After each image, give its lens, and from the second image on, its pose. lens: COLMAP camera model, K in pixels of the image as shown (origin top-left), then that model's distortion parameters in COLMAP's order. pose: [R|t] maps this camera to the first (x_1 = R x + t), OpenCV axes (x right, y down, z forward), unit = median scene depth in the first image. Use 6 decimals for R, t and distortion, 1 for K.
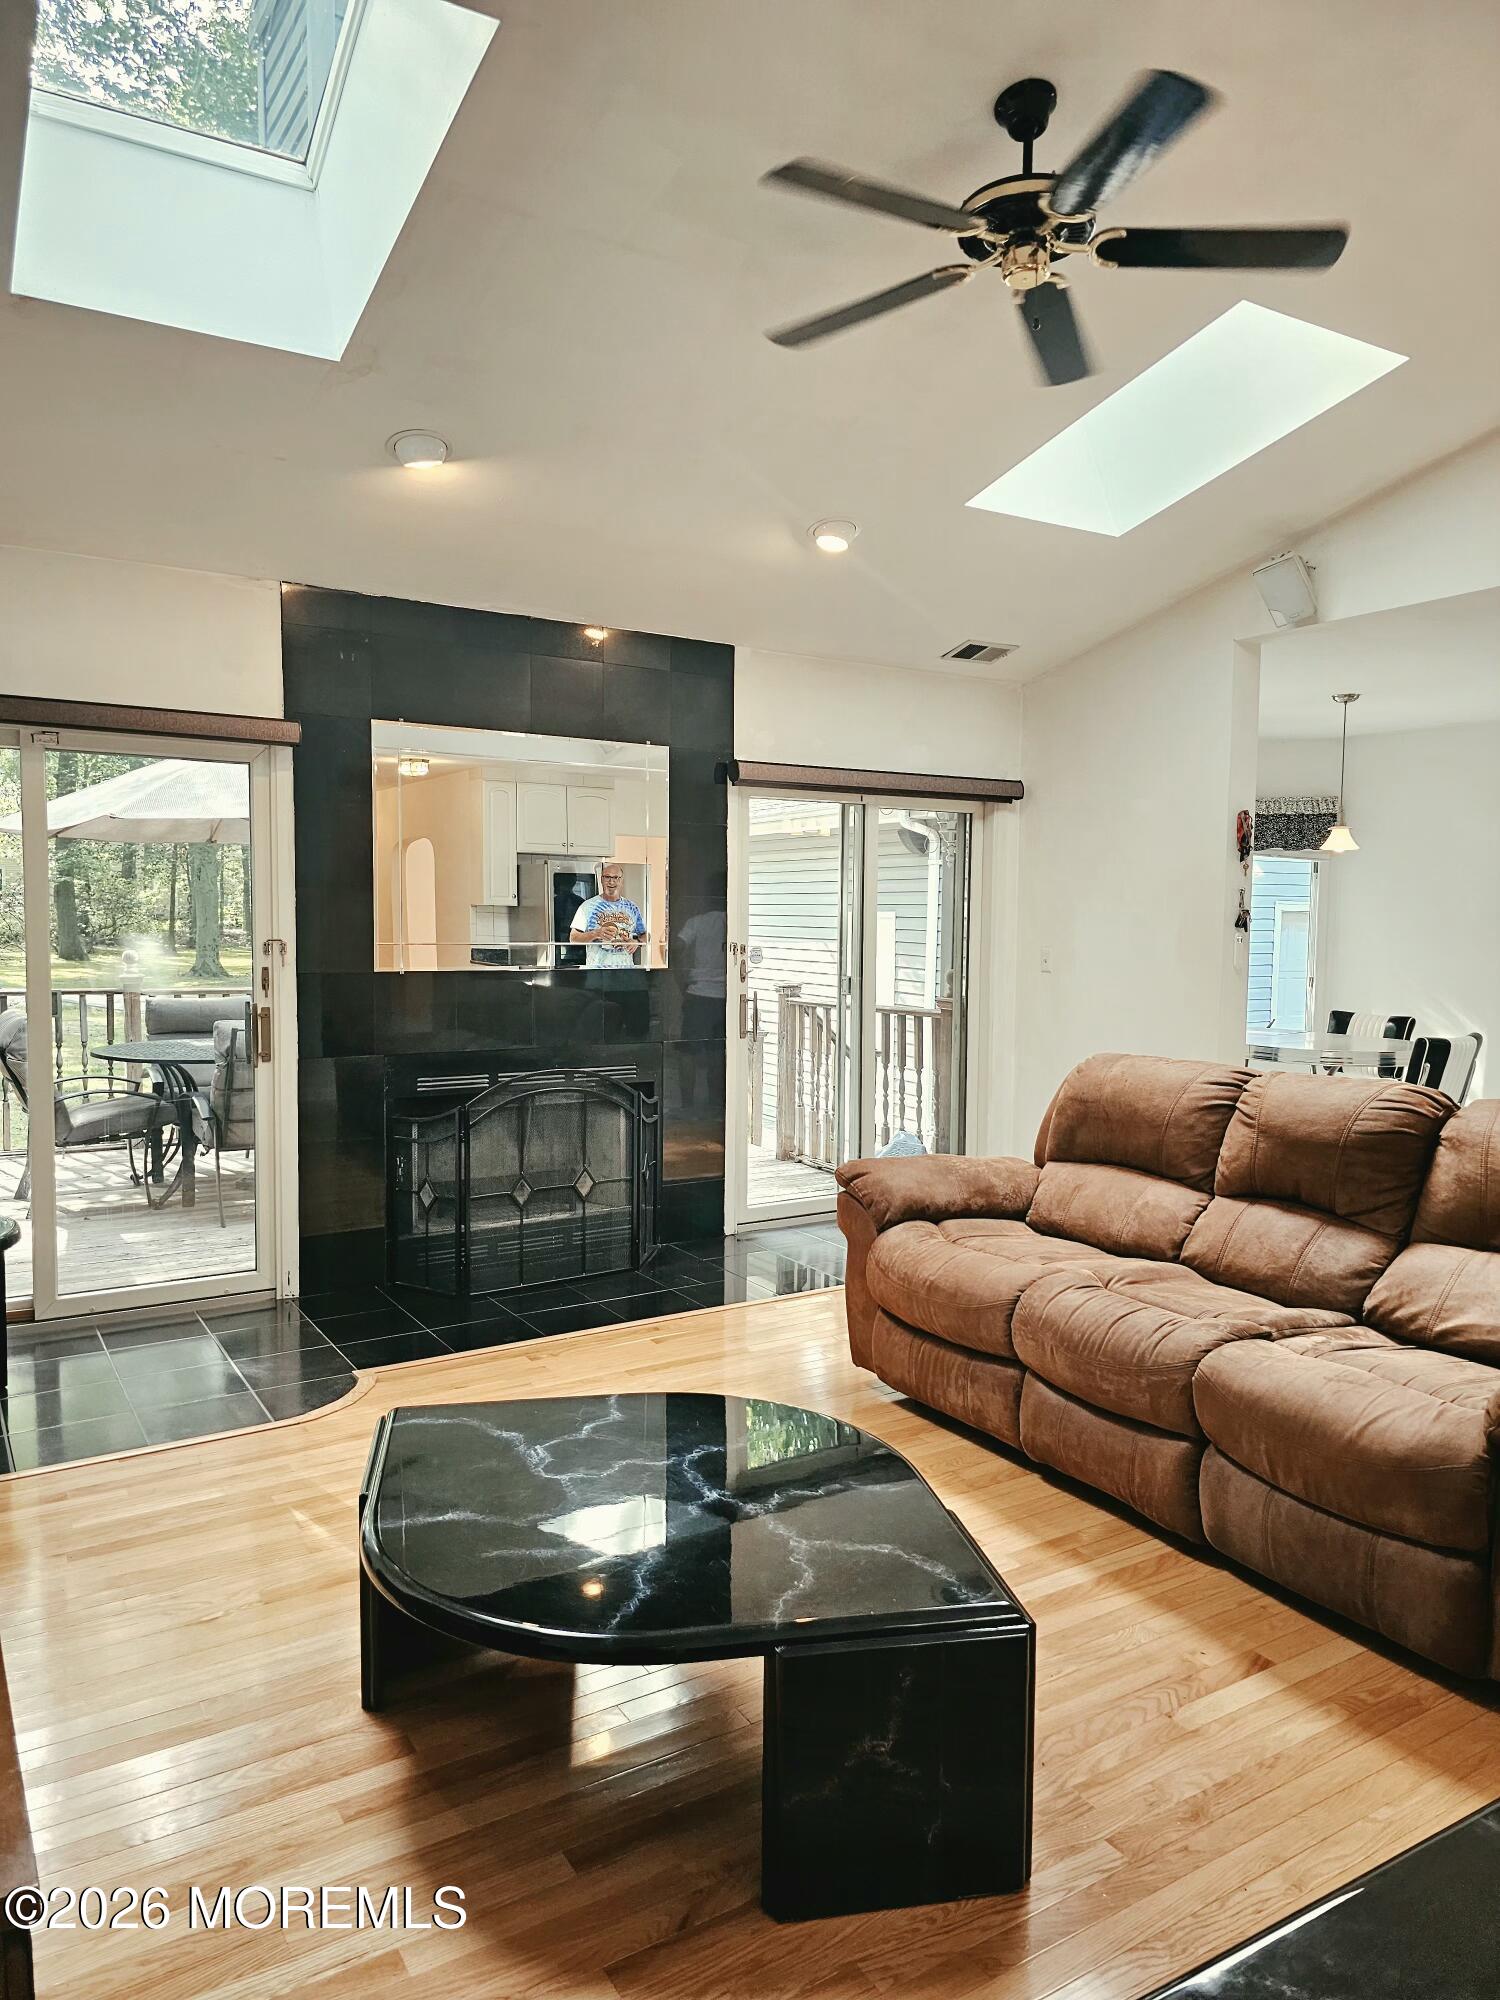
lens RADIAL K [[1354.3, 0, 750.0], [0, 1354.3, 1000.0], [0, 0, 1]] dist [0.067882, -0.048788]
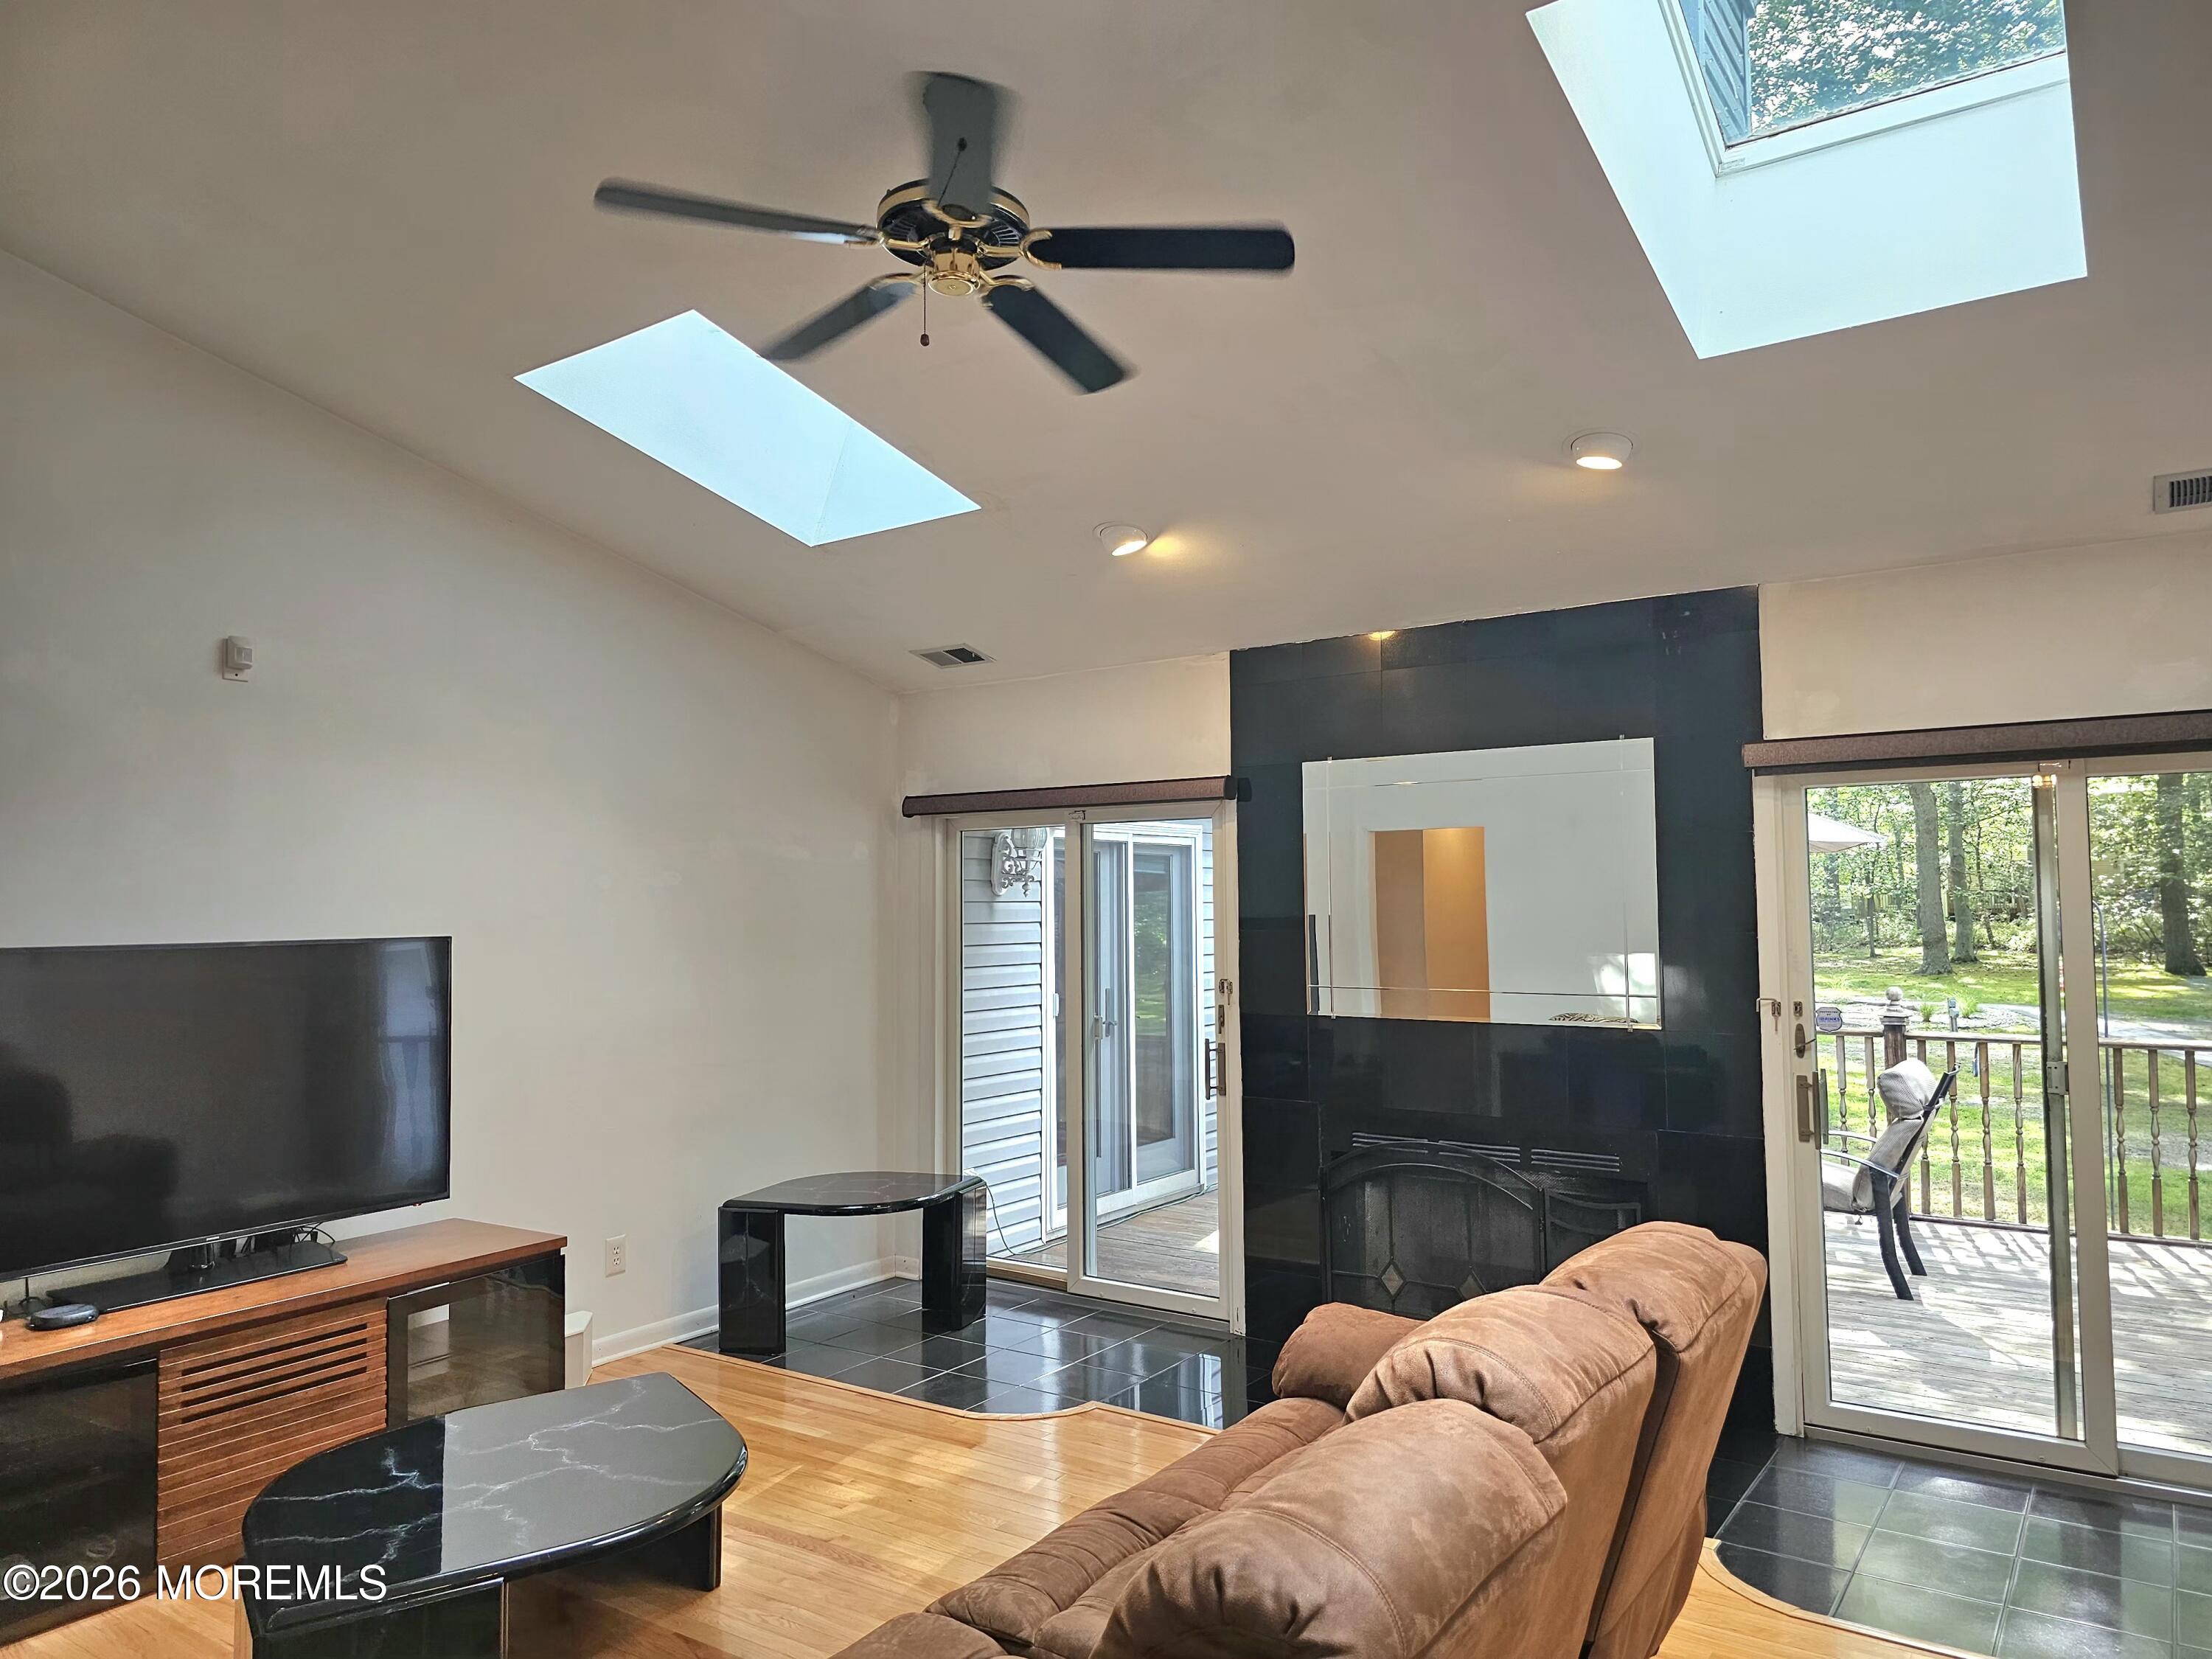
lens RADIAL K [[1516.5, 0, 1099.6], [0, 1516.5, 827.3], [0, 0, 1]] dist [0.065103, -0.047025]
pose [[0.402705, -0.063287, -0.913139, 0.830003], [-0.044478, 0.995075, -0.088581, -0.064236], [0.914248, 0.076286, 0.397907, 0.517964]]
